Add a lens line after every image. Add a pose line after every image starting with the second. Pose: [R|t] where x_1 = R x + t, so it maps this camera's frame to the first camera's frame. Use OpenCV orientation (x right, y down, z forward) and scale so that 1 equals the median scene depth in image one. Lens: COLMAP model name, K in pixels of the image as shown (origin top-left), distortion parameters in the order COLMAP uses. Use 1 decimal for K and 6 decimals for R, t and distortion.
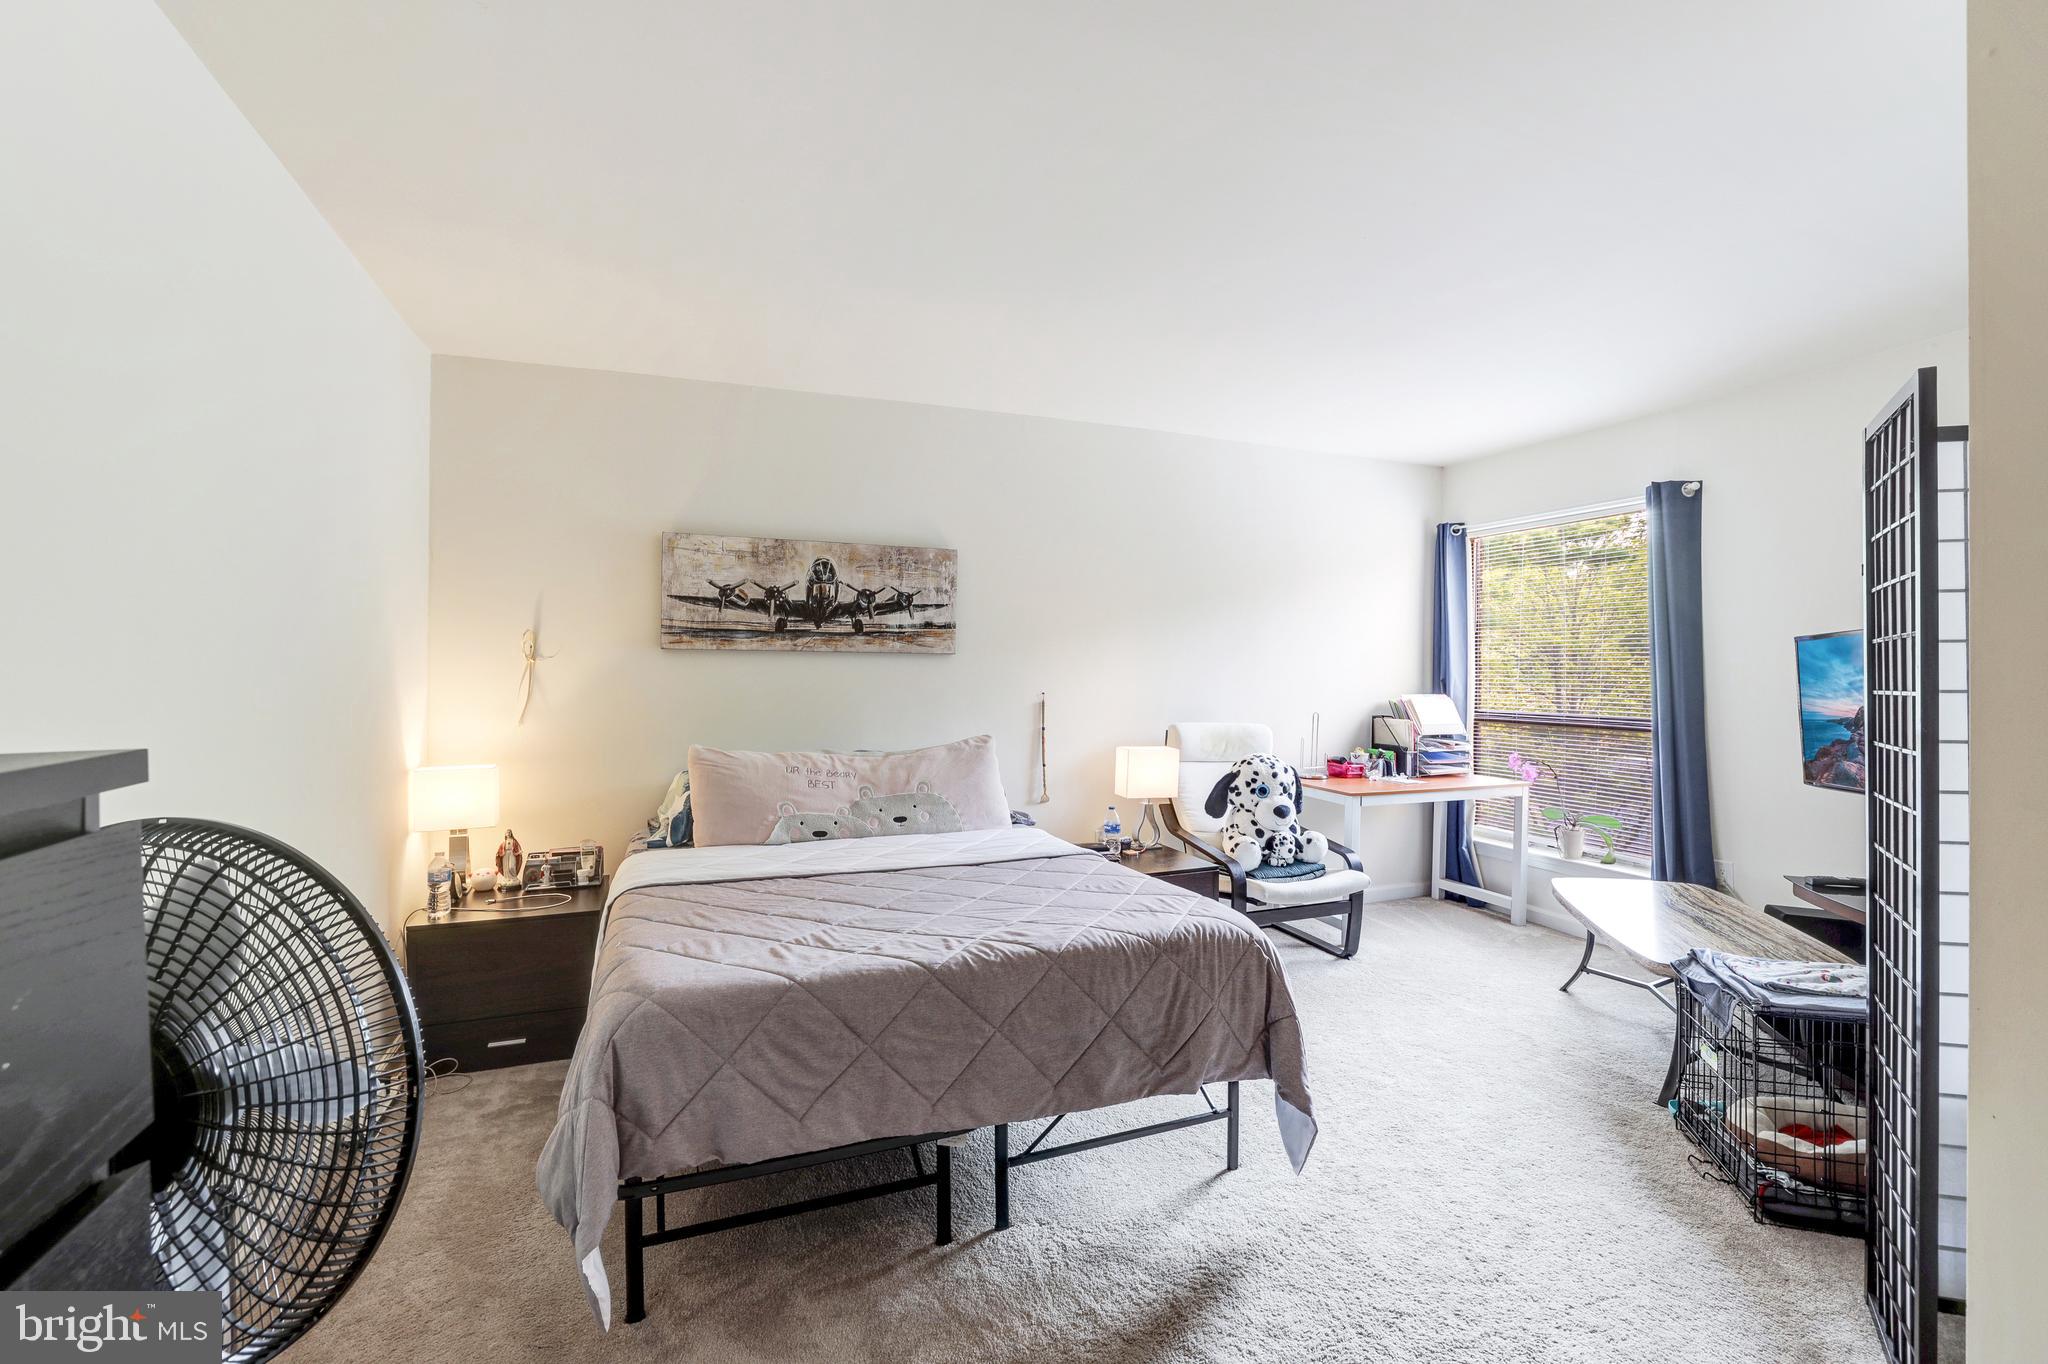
lens RADIAL K [[910.6, 0, 1019.7], [0, 910.6, 675.0], [0, 0, 1]] dist [-0.024588, 0.003692]
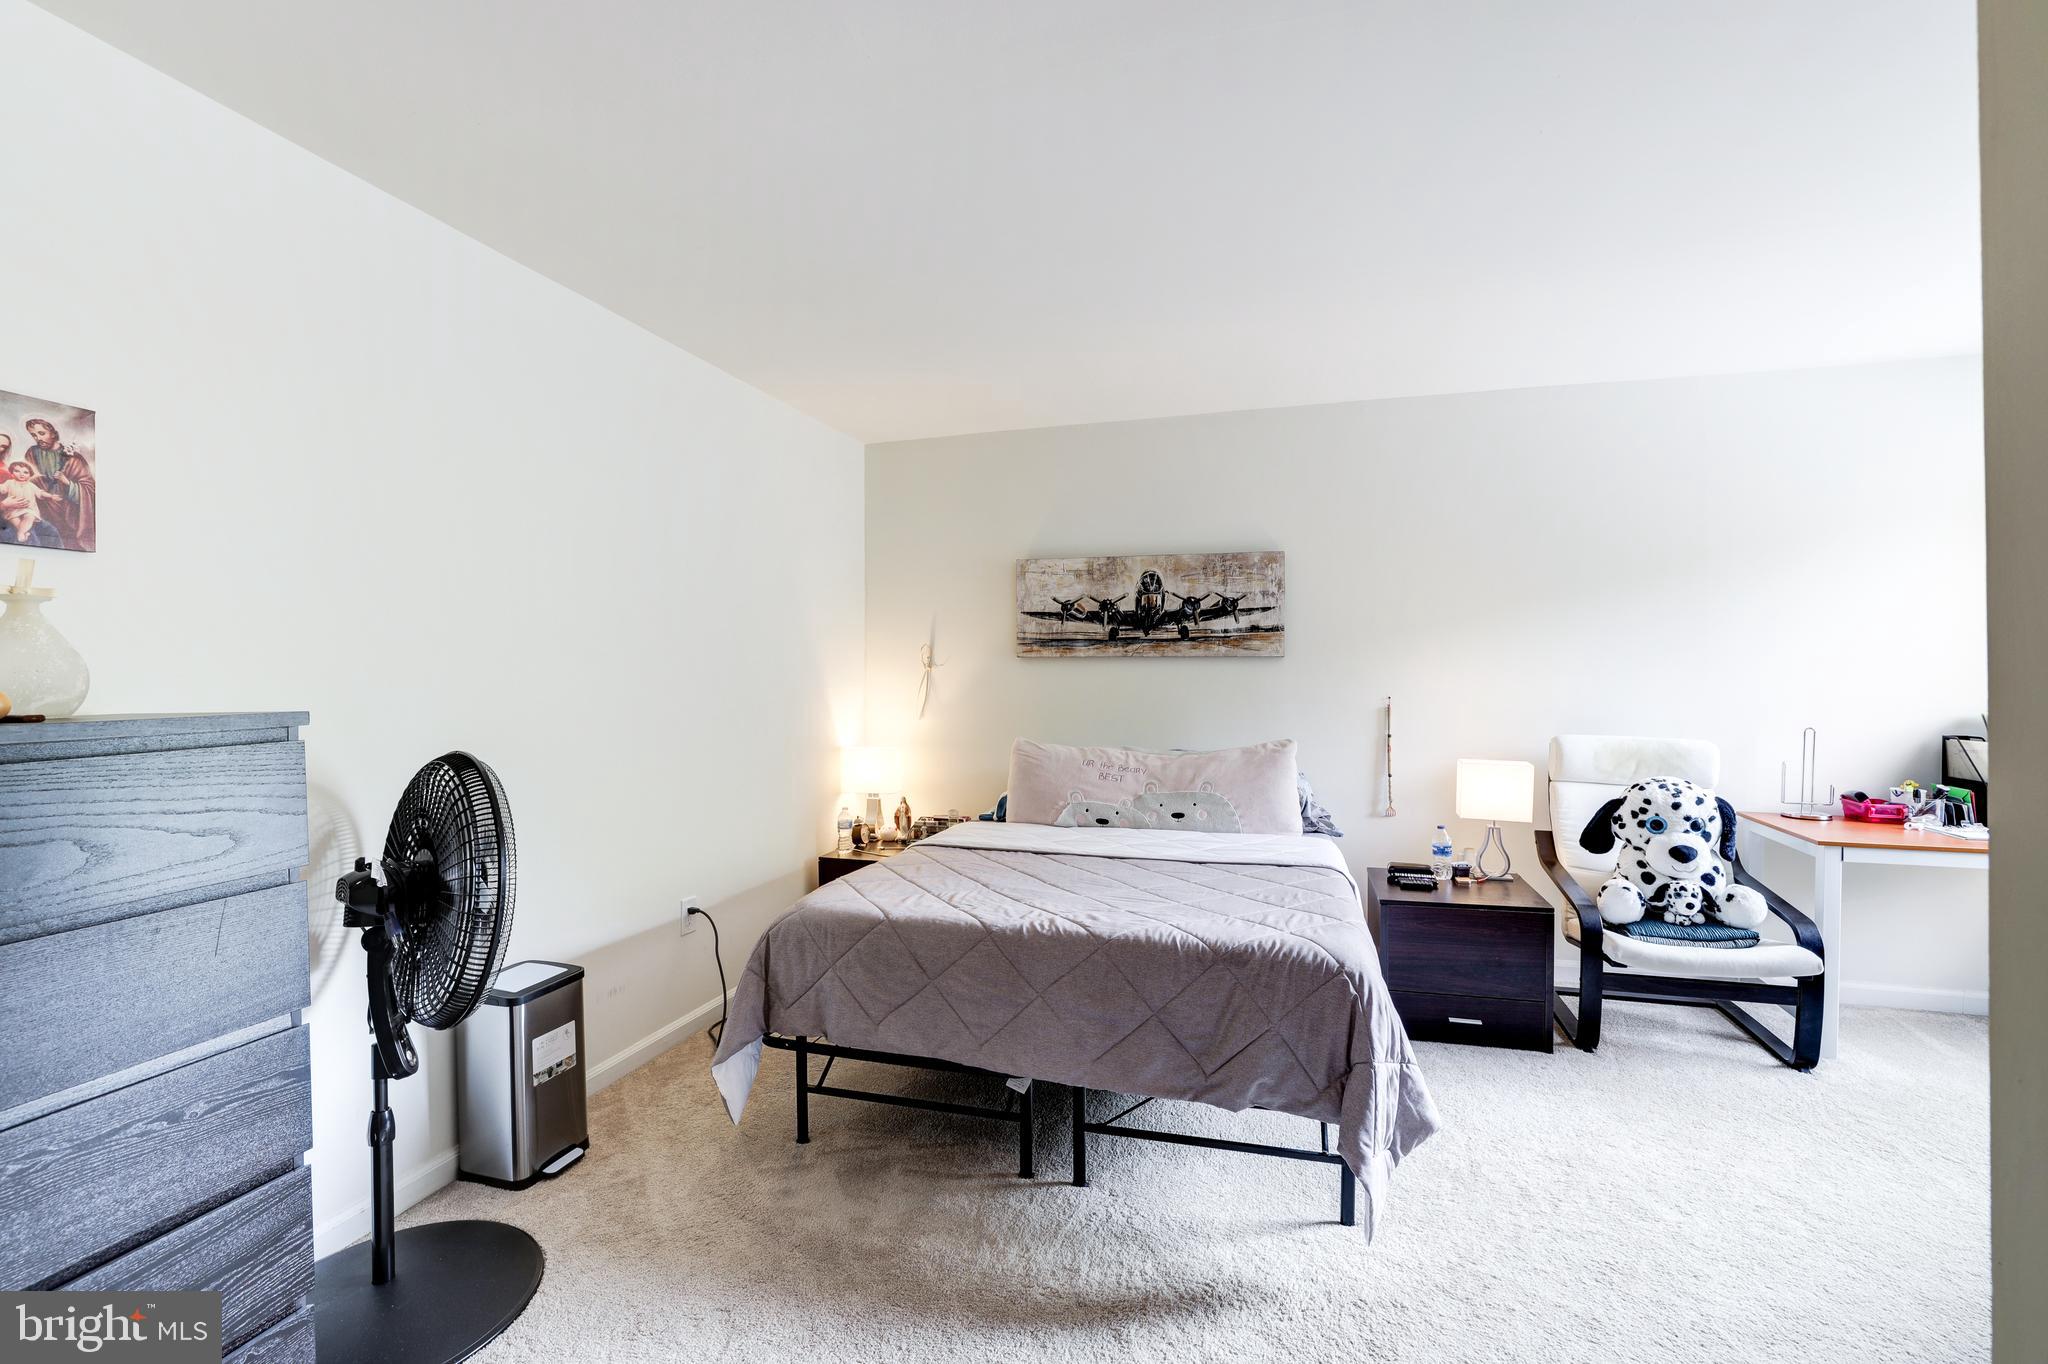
lens RADIAL K [[910.6, 0, 1021.1], [0, 910.6, 681.8], [0, 0, 1]] dist [-0.024588, 0.003692]
pose [[0.777290, -0.002847, -0.629135, 0.355073], [0.003973, 0.999992, 0.000384, 0.002736], [0.629129, -0.002798, 0.777296, 0.063795]]
